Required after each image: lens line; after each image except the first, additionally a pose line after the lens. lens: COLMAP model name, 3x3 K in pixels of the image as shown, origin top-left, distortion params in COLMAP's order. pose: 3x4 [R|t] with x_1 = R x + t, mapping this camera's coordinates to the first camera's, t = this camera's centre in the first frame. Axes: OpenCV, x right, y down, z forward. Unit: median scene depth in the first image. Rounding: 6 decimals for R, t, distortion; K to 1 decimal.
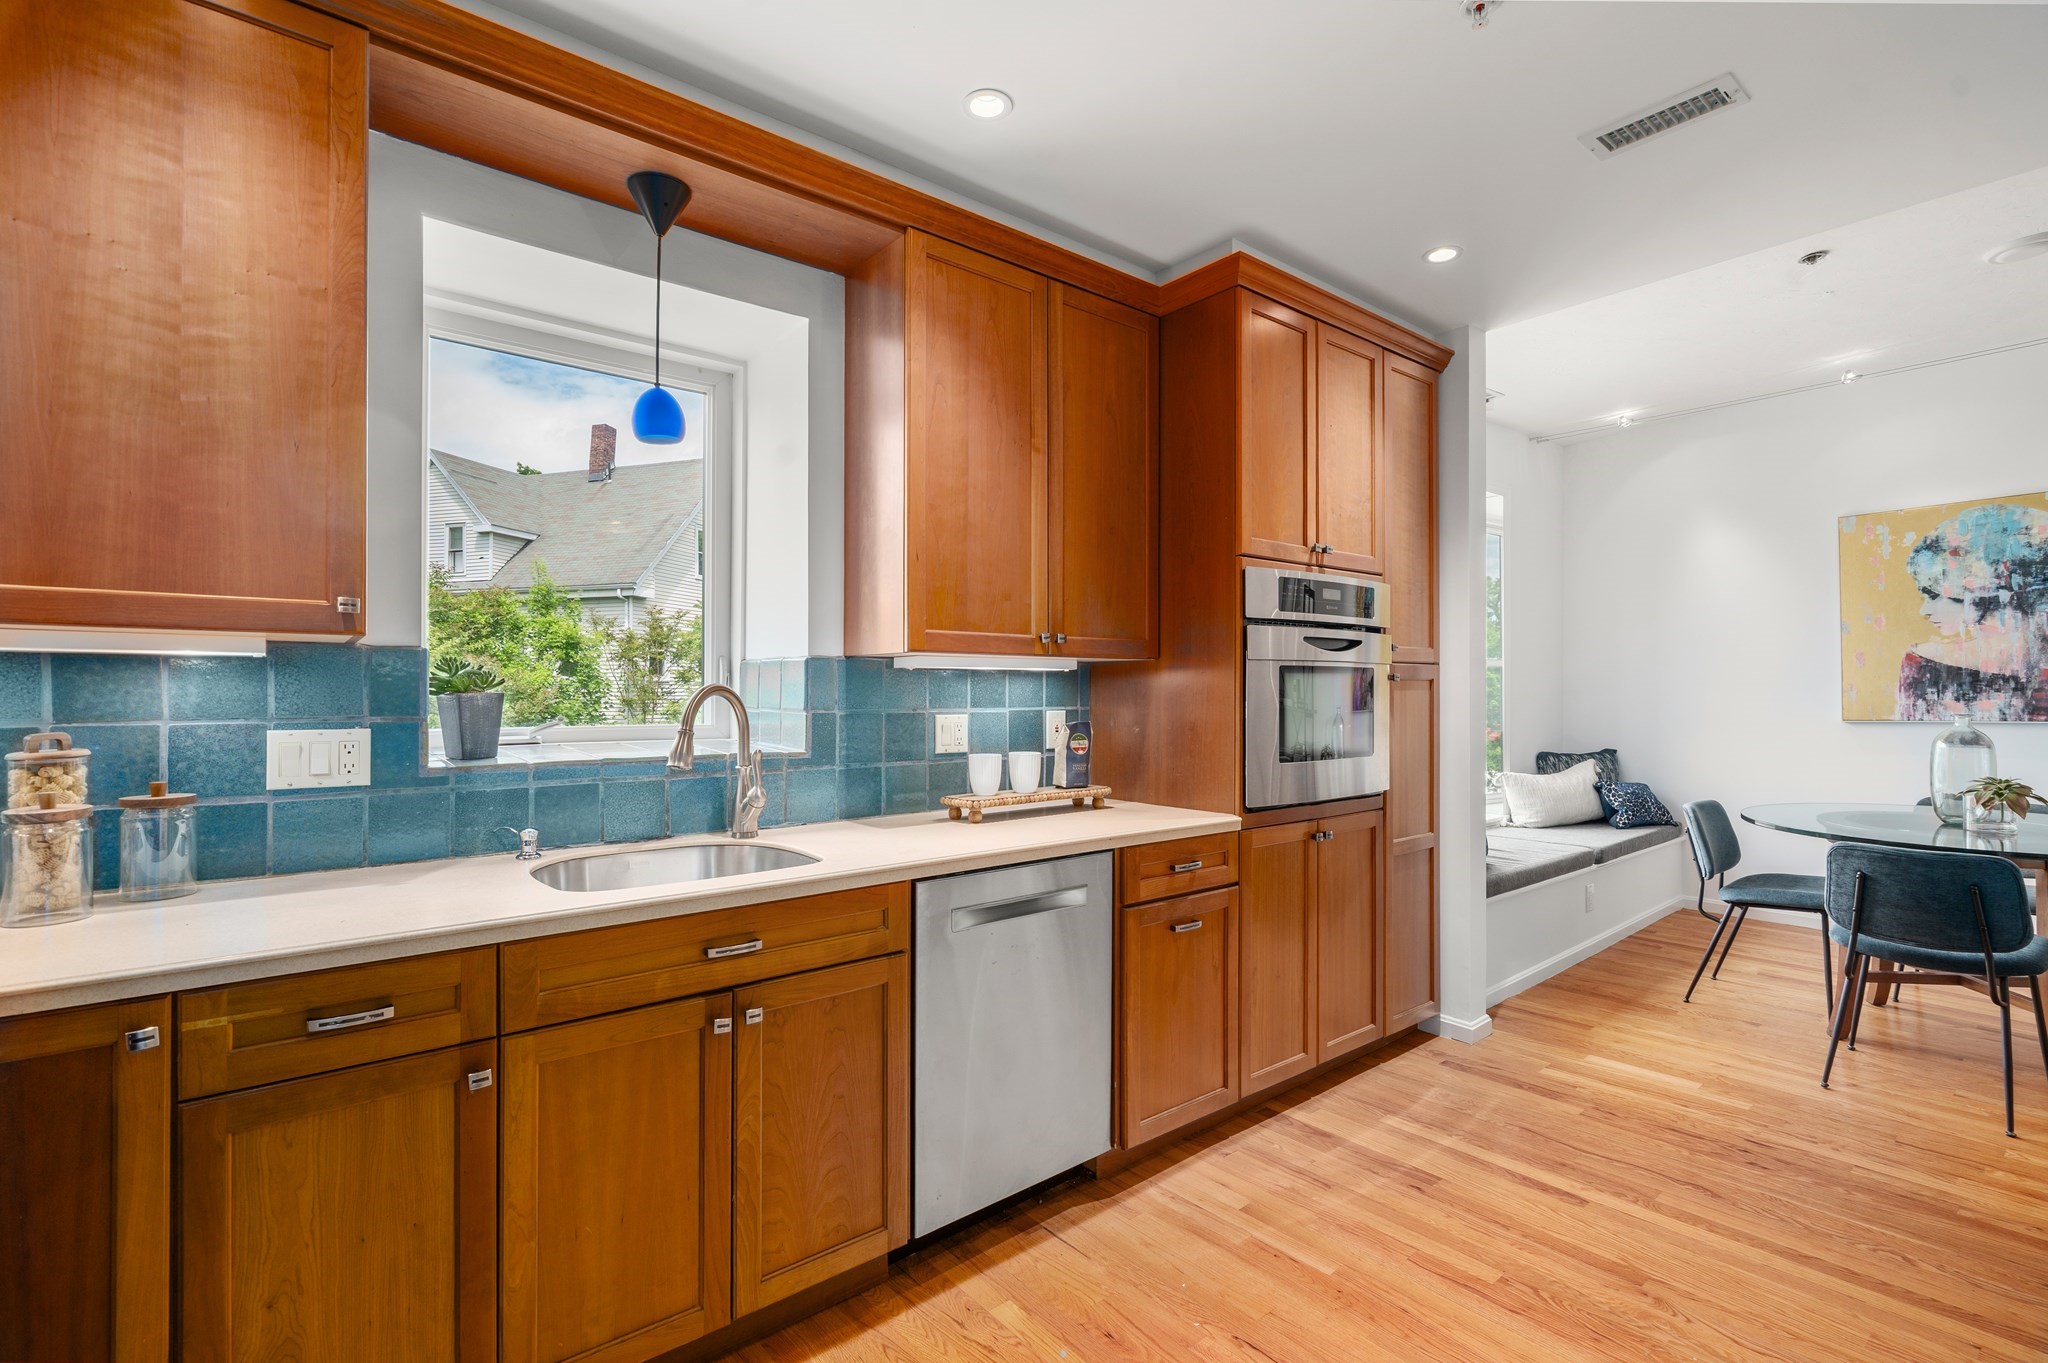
lens RADIAL K [[933.6, 0, 1034.3], [0, 933.6, 684.9], [0, 0, 1]] dist [-0.002249, -0.000677]
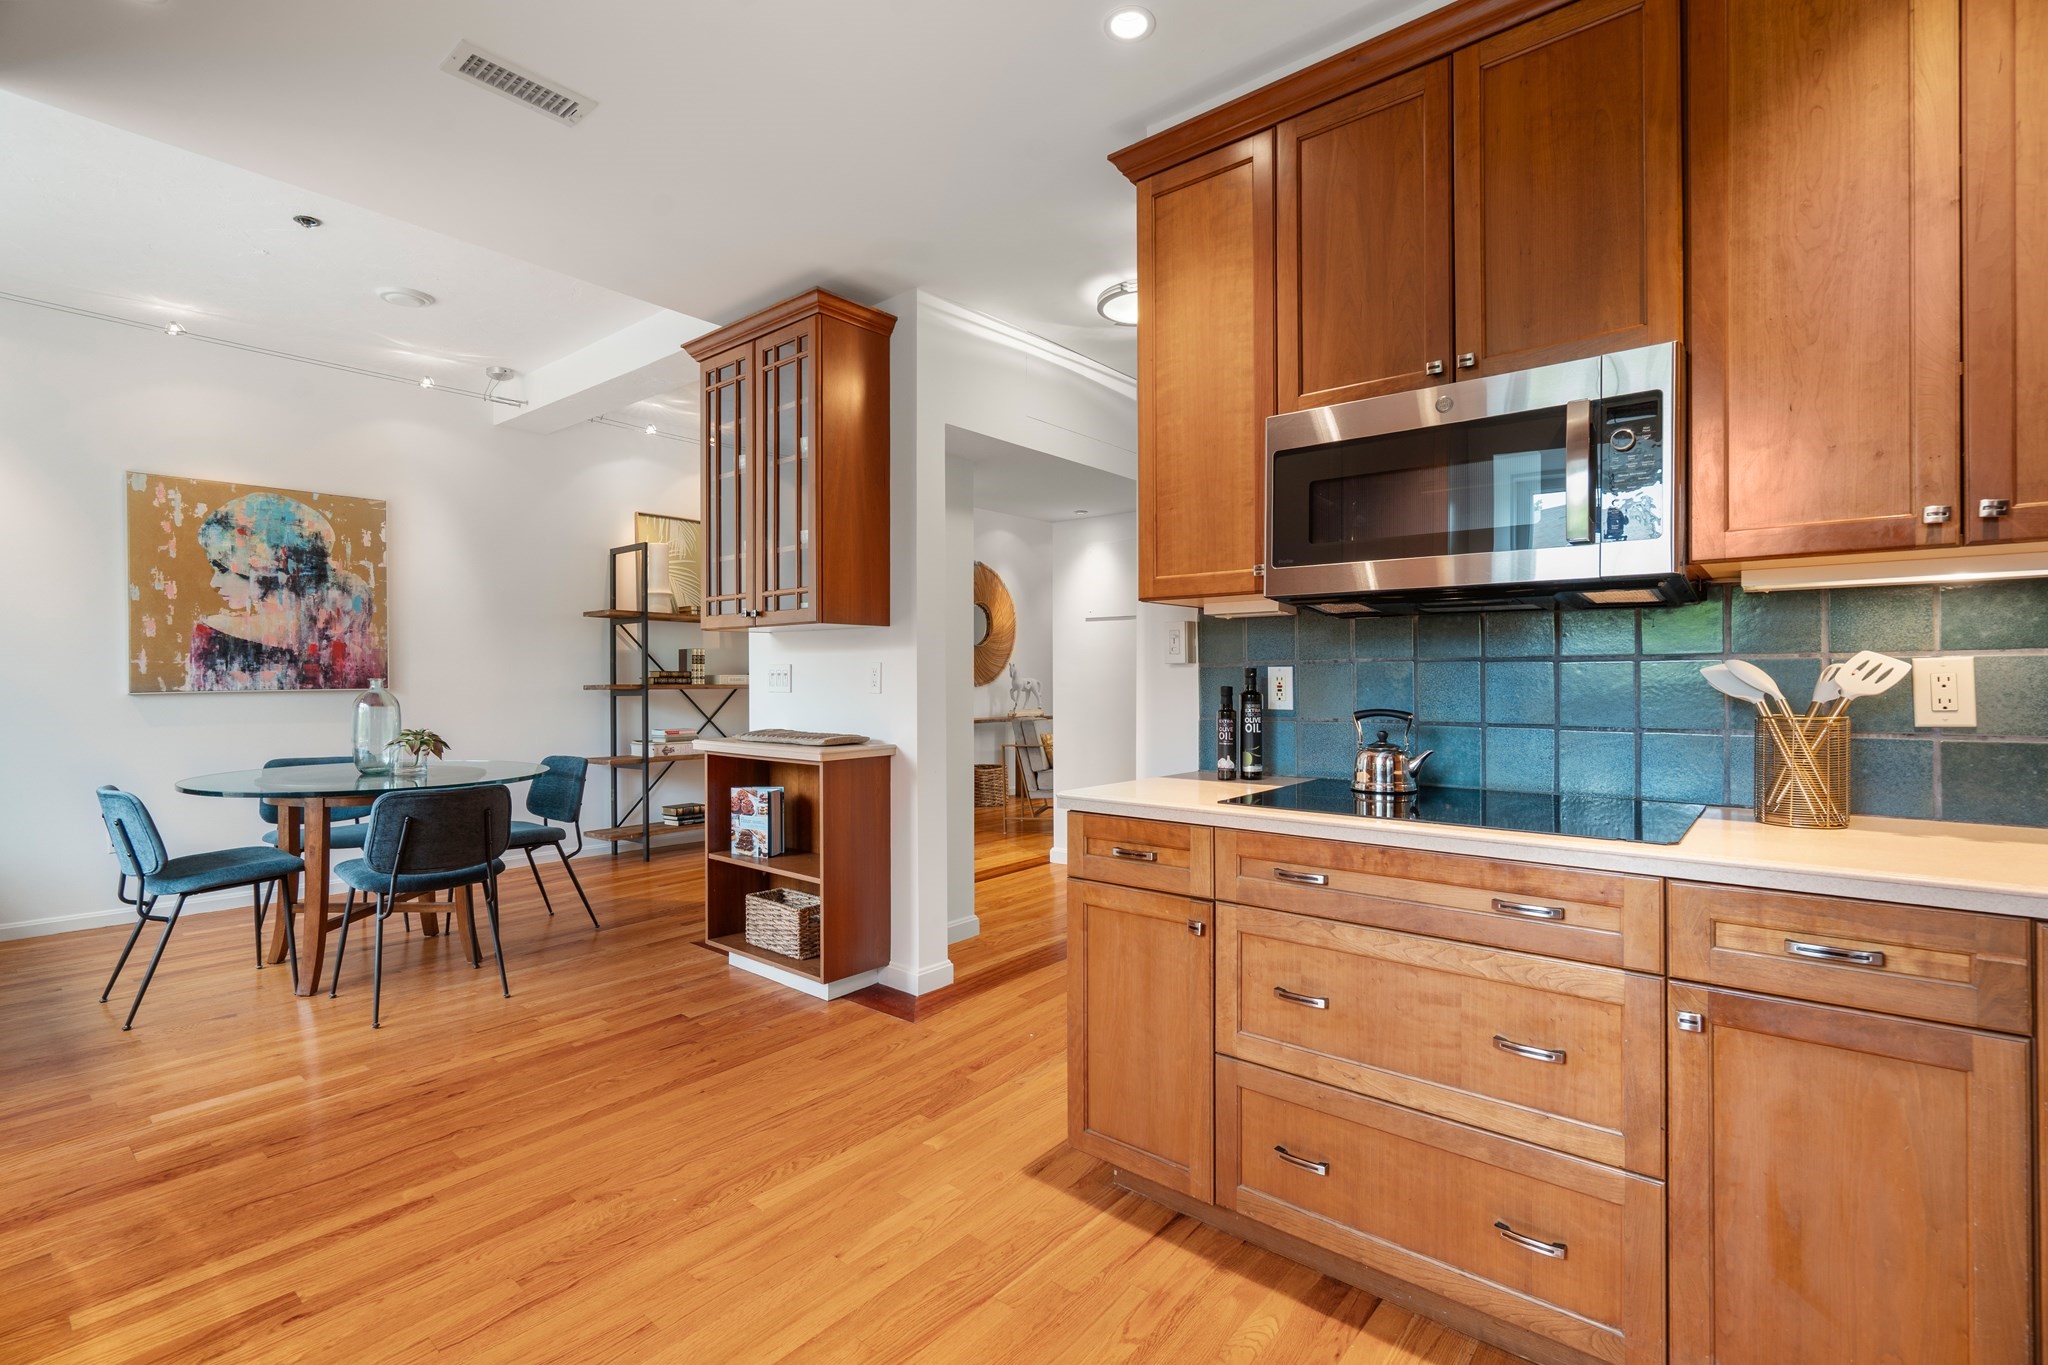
lens RADIAL K [[933.6, 0, 1028.2], [0, 933.6, 686.3], [0, 0, 1]] dist [-0.002249, -0.000677]
pose [[-0.184097, -0.007954, 0.982876, -0.325979], [-0.004379, 0.999964, 0.007272, 0.033428], [-0.982898, -0.002966, -0.184125, 0.467455]]
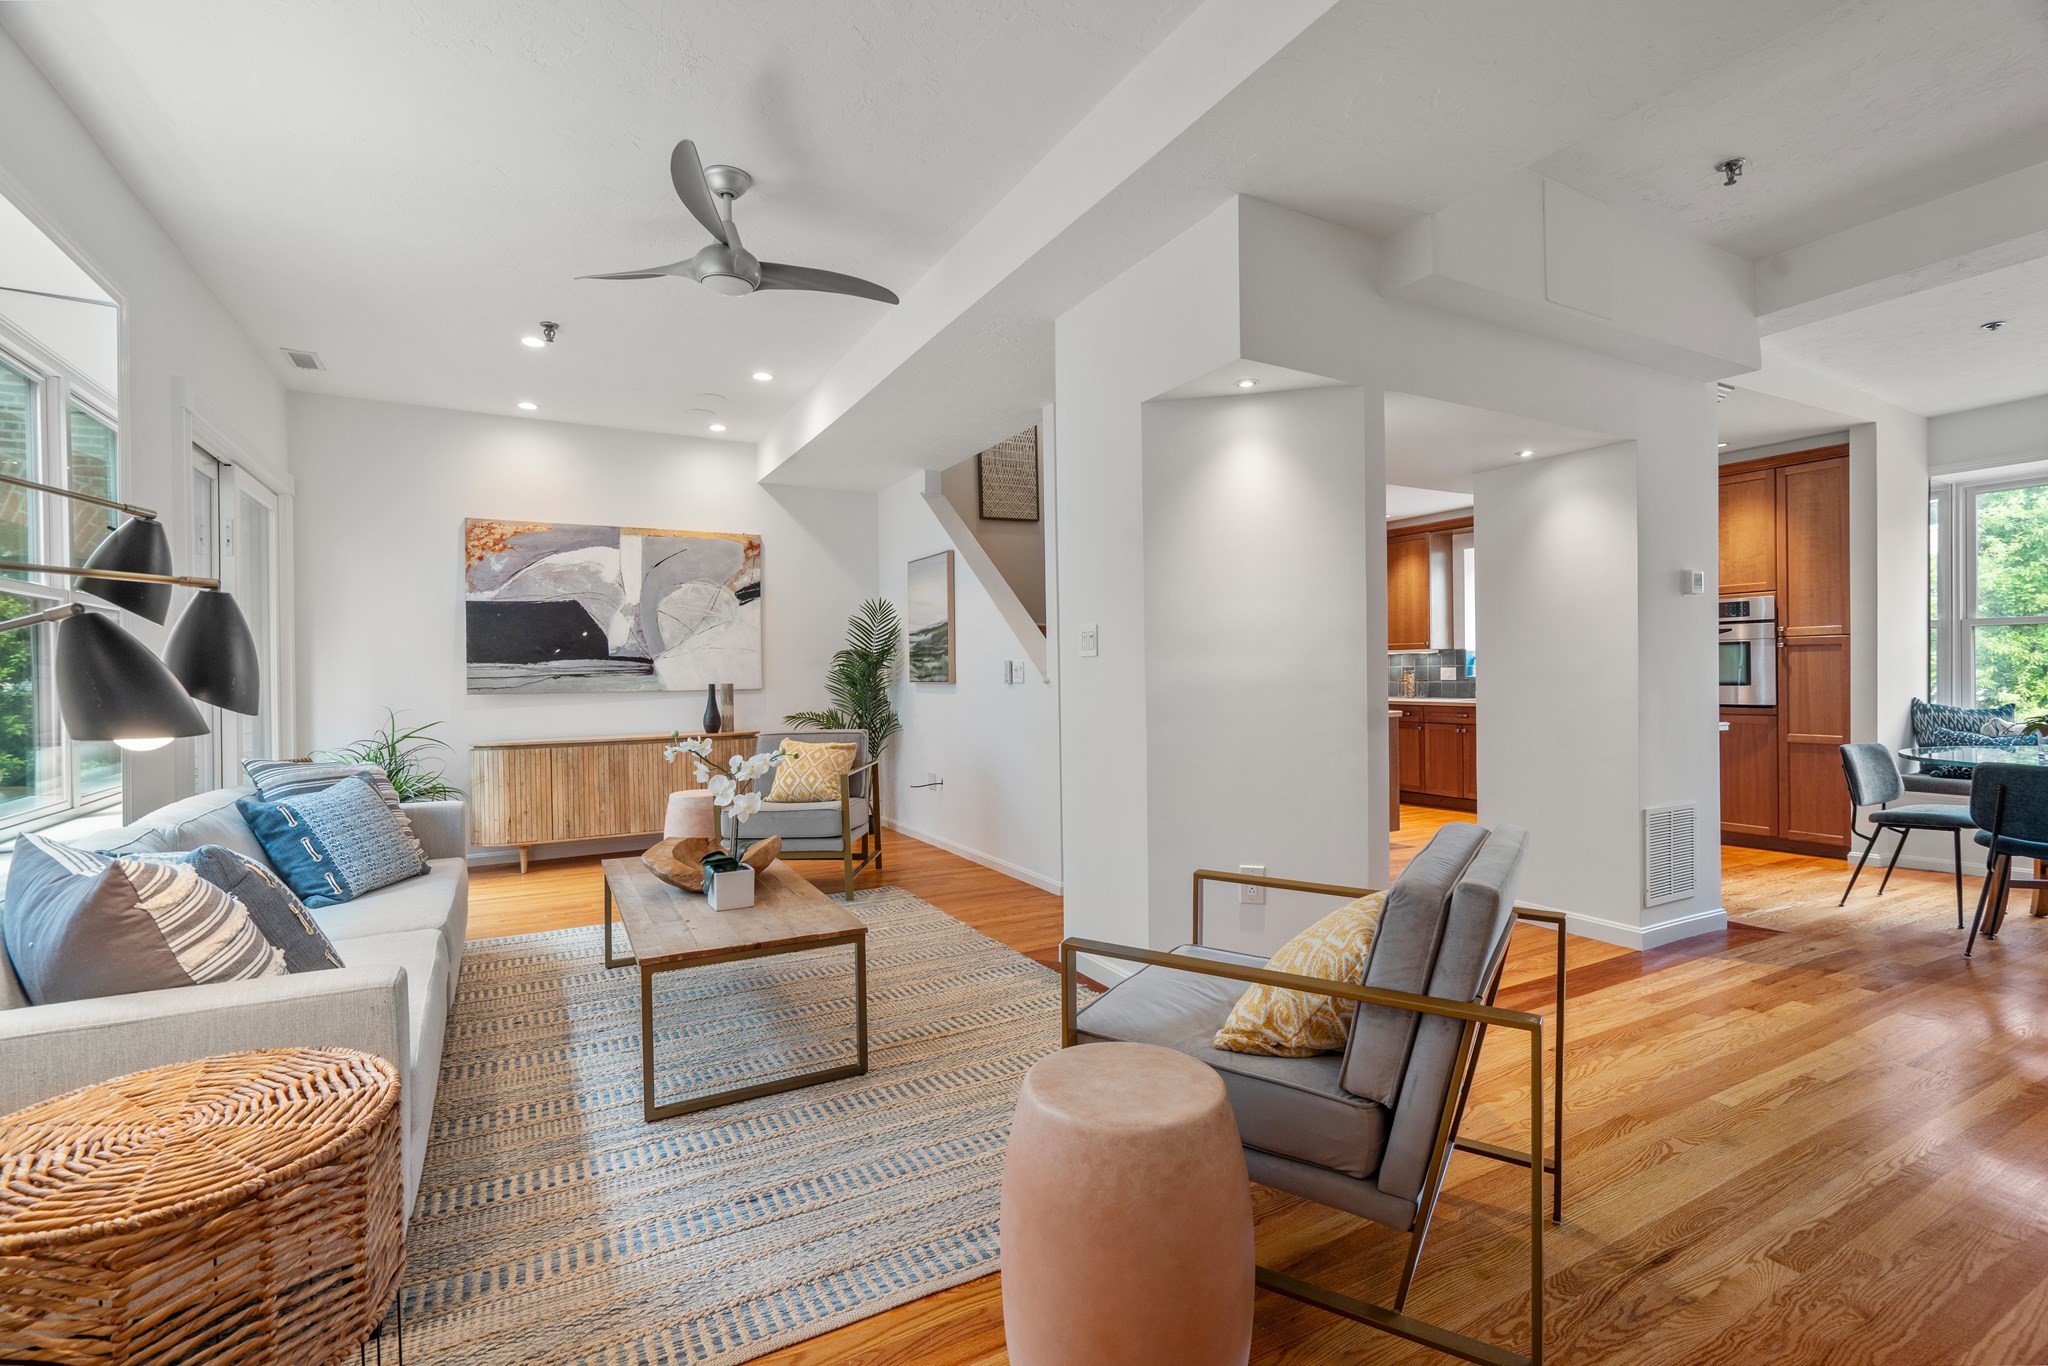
lens RADIAL K [[933.6, 0, 1038.4], [0, 933.6, 680.0], [0, 0, 1]] dist [-0.002249, -0.000677]
pose [[-0.168078, 0.014281, -0.985670, 2.660626], [0.025586, 0.999621, 0.010121, 0.006158], [0.985442, -0.023519, -0.168380, -0.155912]]
